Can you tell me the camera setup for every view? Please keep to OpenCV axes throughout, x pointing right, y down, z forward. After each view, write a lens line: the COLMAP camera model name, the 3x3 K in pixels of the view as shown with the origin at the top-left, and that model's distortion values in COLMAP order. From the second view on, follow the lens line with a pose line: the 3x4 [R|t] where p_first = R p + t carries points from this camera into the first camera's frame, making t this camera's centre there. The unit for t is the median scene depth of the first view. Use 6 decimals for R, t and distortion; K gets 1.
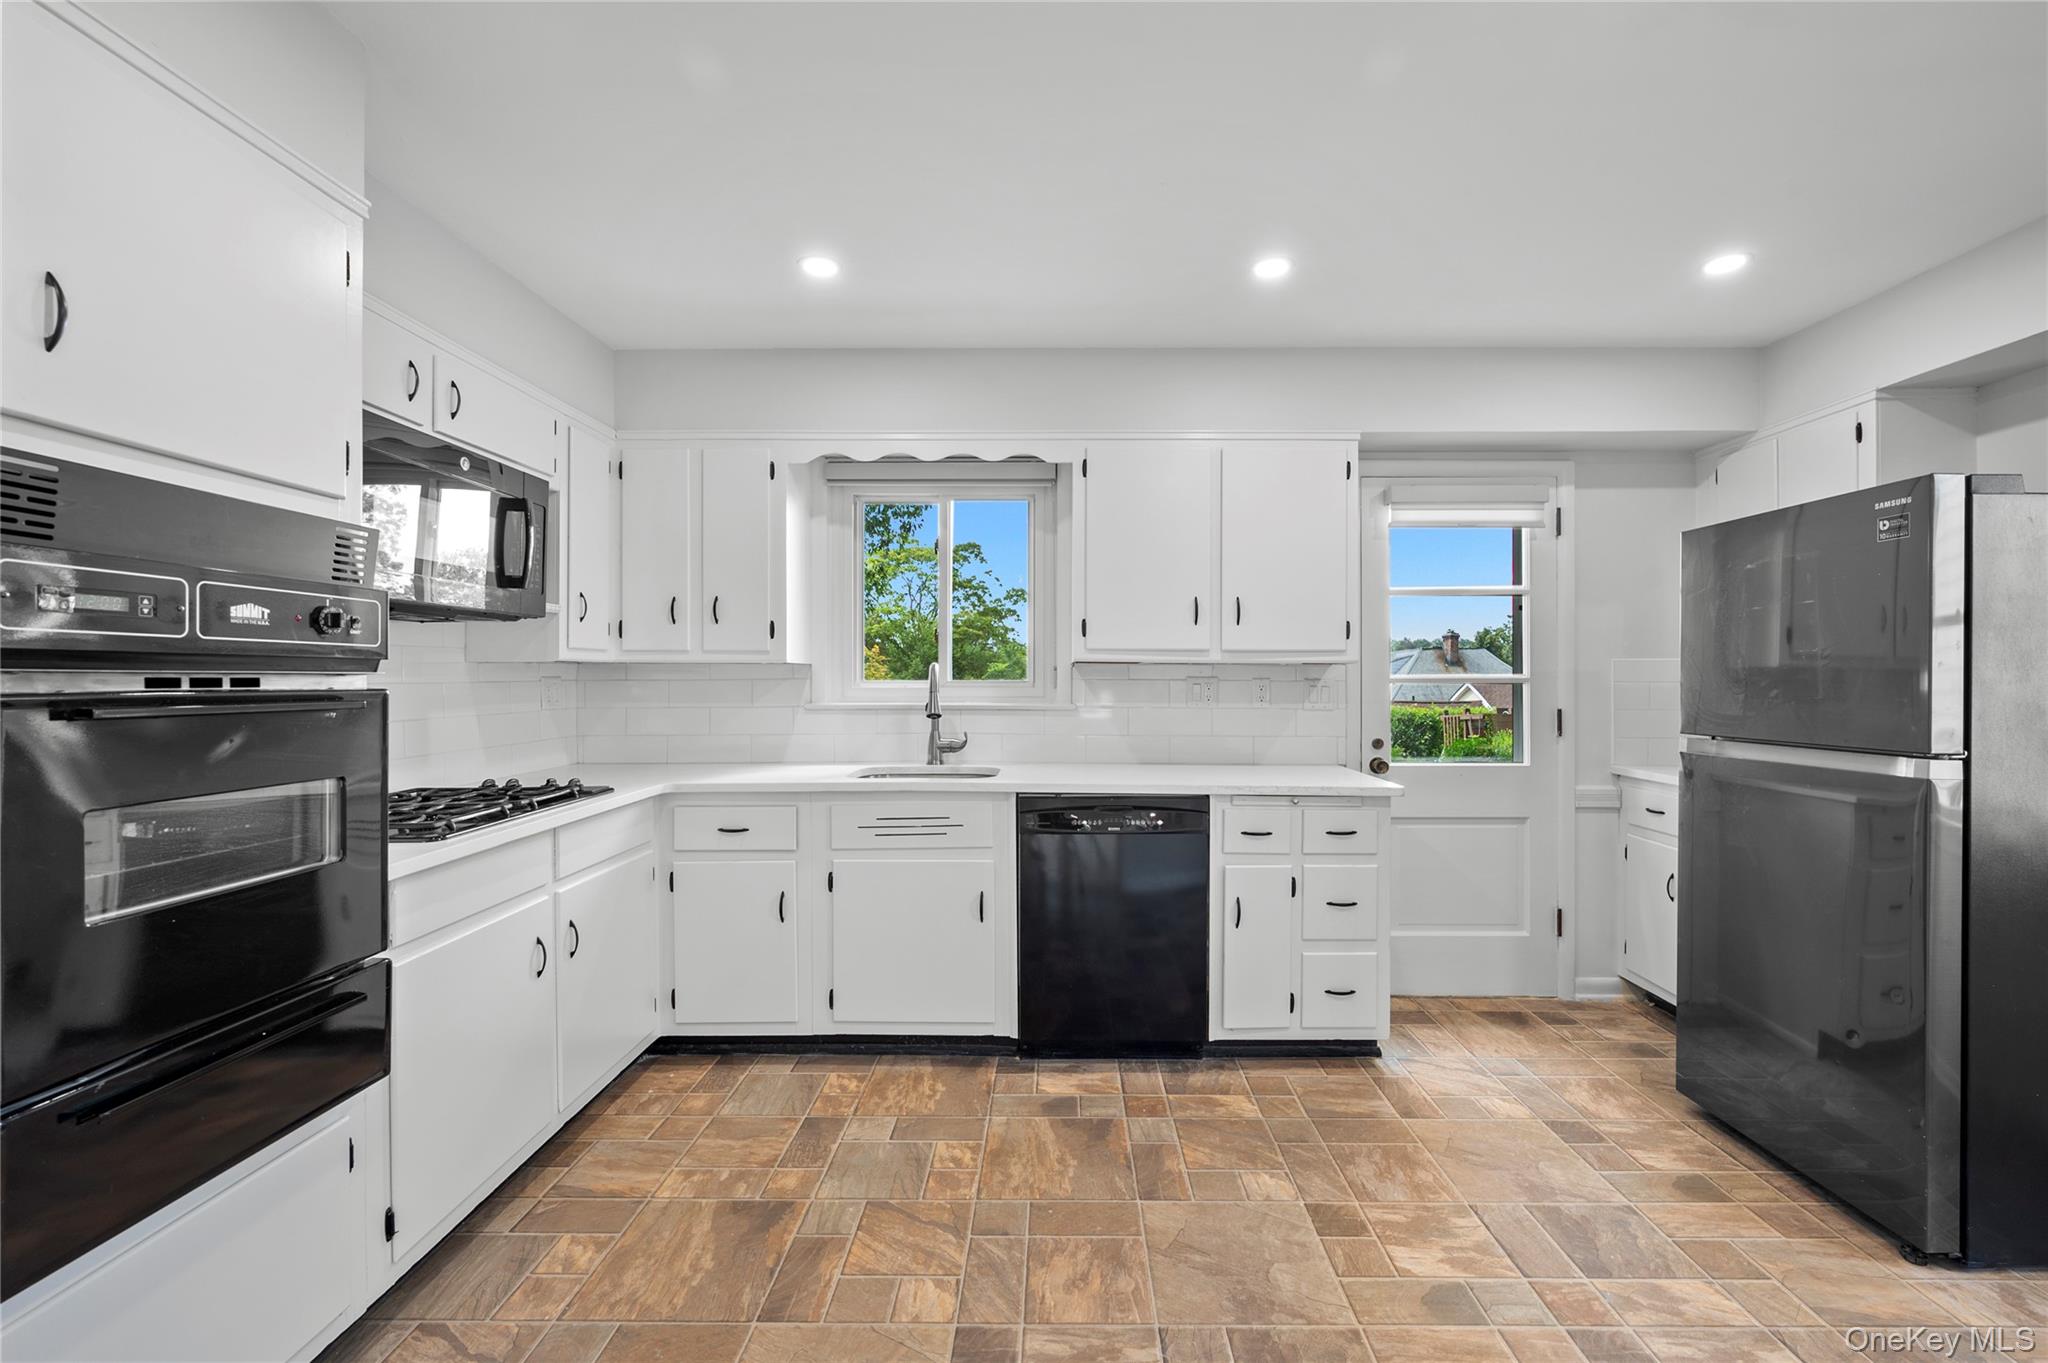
lens RADIAL K [[870.2, 0, 1053.7], [0, 870.2, 677.5], [0, 0, 1]] dist [0.001525, 0.000401]
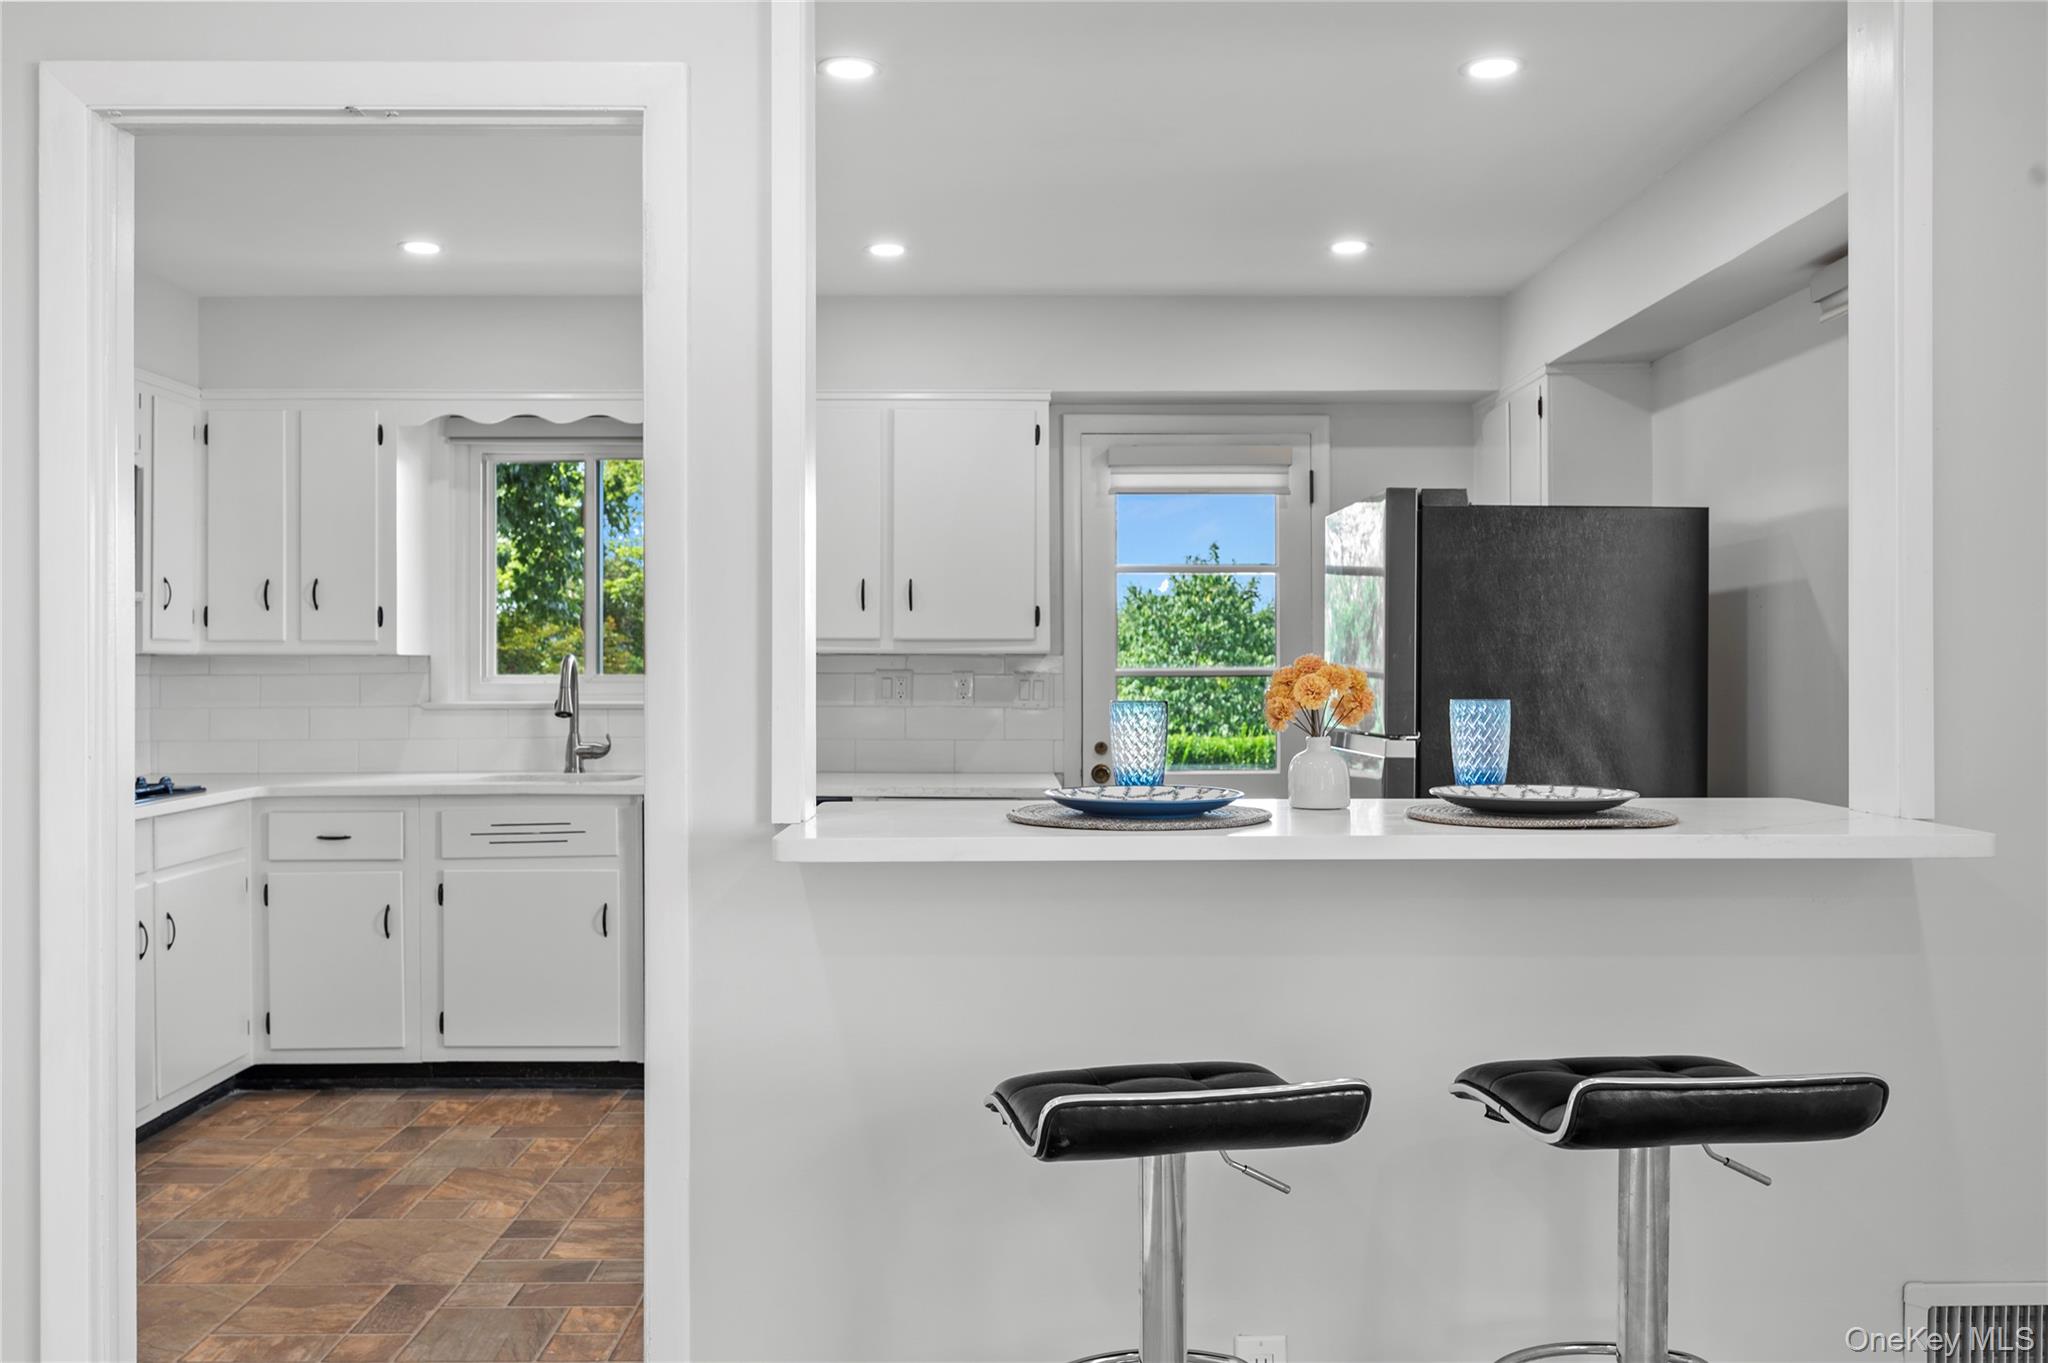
lens RADIAL K [[1708.2, 0, 1023.0], [0, 1708.2, 664.2], [0, 0, 1]] dist [0.005864, -0.013283]
pose [[0.999896, -0.002561, 0.014203, 0.341910], [0.002663, 0.999971, -0.007189, 0.007727], [-0.014184, 0.007226, 0.999873, -0.834184]]
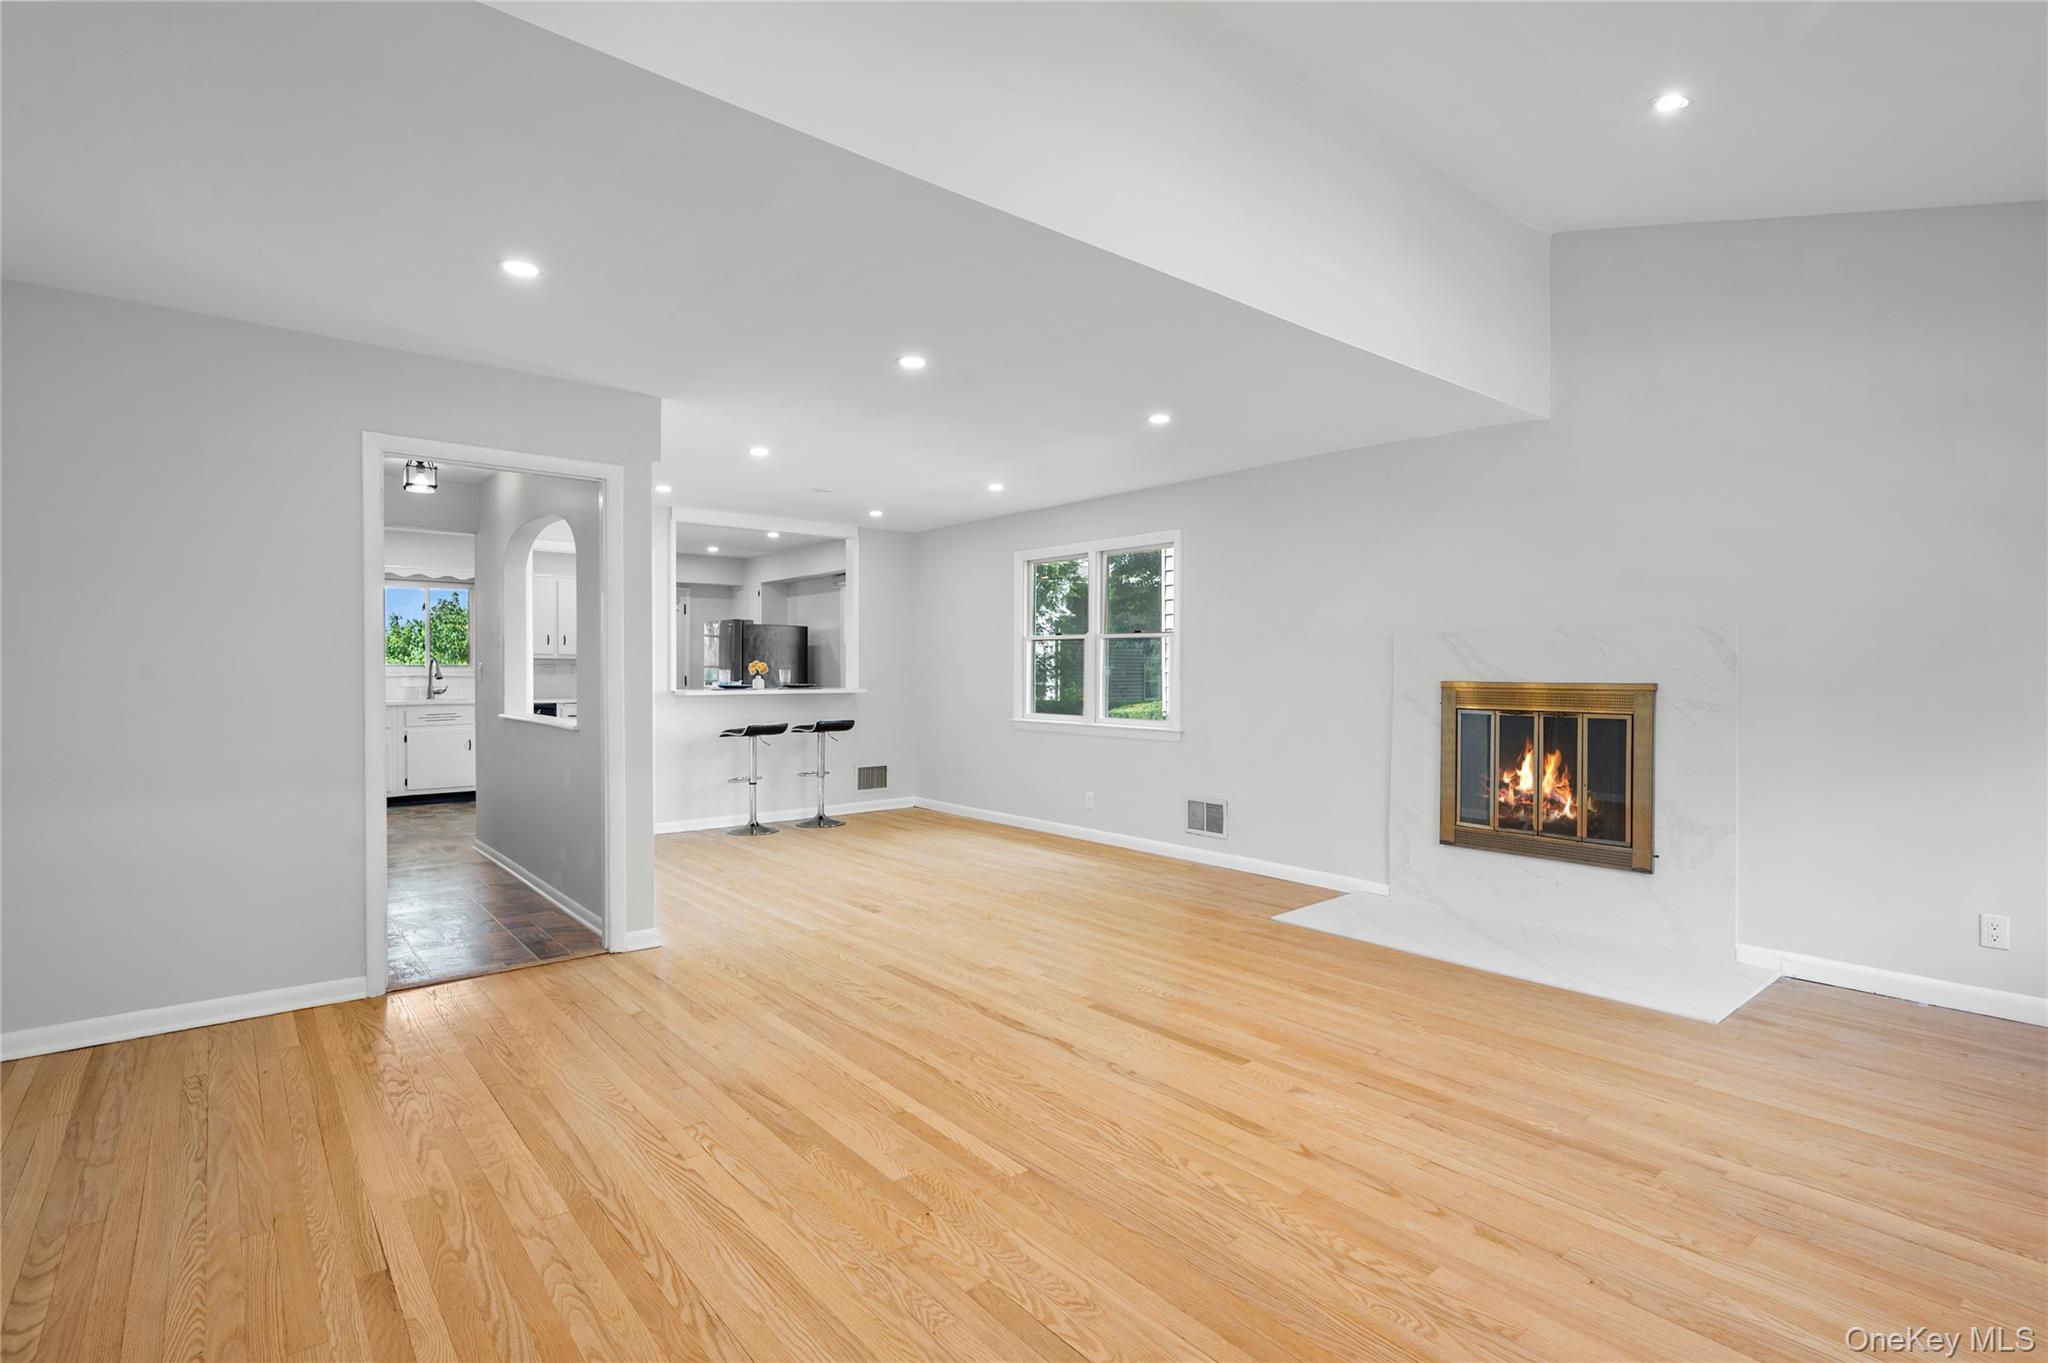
lens RADIAL K [[991.1, 0, 1018.1], [0, 991.1, 668.0], [0, 0, 1]] dist [0.007794, 0.000283]
pose [[0.773863, 0.000541, 0.633353, -0.768983], [0.002397, 0.999990, -0.003782, 0.032336], [-0.633349, 0.004445, 0.773854, -2.699736]]
